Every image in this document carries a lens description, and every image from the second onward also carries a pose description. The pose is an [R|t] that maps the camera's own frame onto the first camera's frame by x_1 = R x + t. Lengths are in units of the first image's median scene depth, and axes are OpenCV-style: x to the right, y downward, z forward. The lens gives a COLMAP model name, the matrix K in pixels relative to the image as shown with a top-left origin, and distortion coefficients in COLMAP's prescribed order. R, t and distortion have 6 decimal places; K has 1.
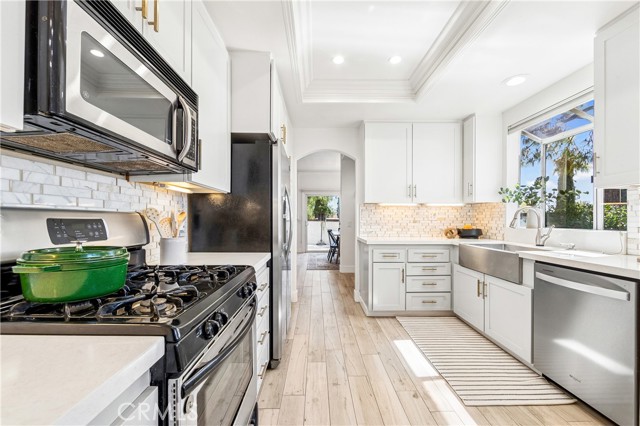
lens RADIAL K [[259.6, 0, 319.4], [0, 259.6, 220.8], [0, 0, 1]] dist [0.000740, 0.000113]
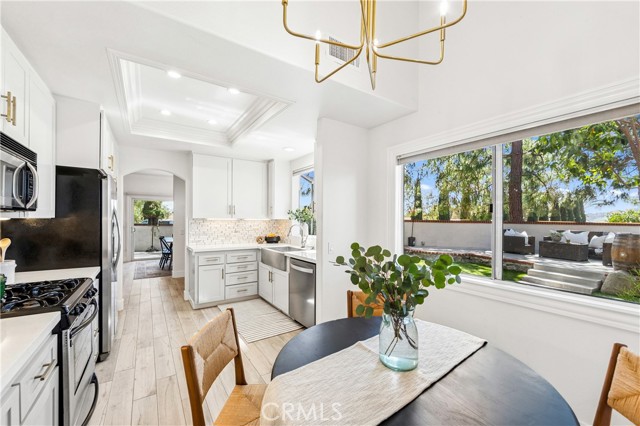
lens RADIAL K [[259.6, 0, 319.4], [0, 259.6, 220.8], [0, 0, 1]] dist [0.000740, 0.000113]
pose [[0.838226, 0.001329, 0.545321, 0.007942], [-0.001183, 0.999999, -0.000618, -0.062751], [-0.545322, -0.000127, 0.838227, -0.398348]]
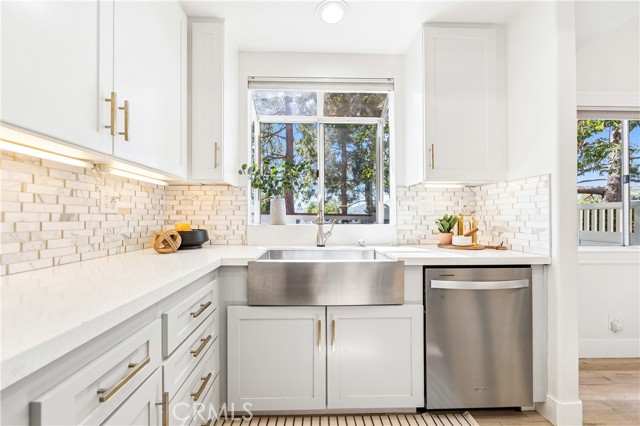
lens RADIAL K [[256.4, 0, 313.6], [0, 256.4, 216.0], [0, 0, 1]] dist [-0.000407, -0.000083]
pose [[-0.016748, 0.003407, 0.999854, 0.055240], [0.004573, 0.999984, -0.003331, 0.004738], [-0.999849, 0.004517, -0.016764, 0.841065]]
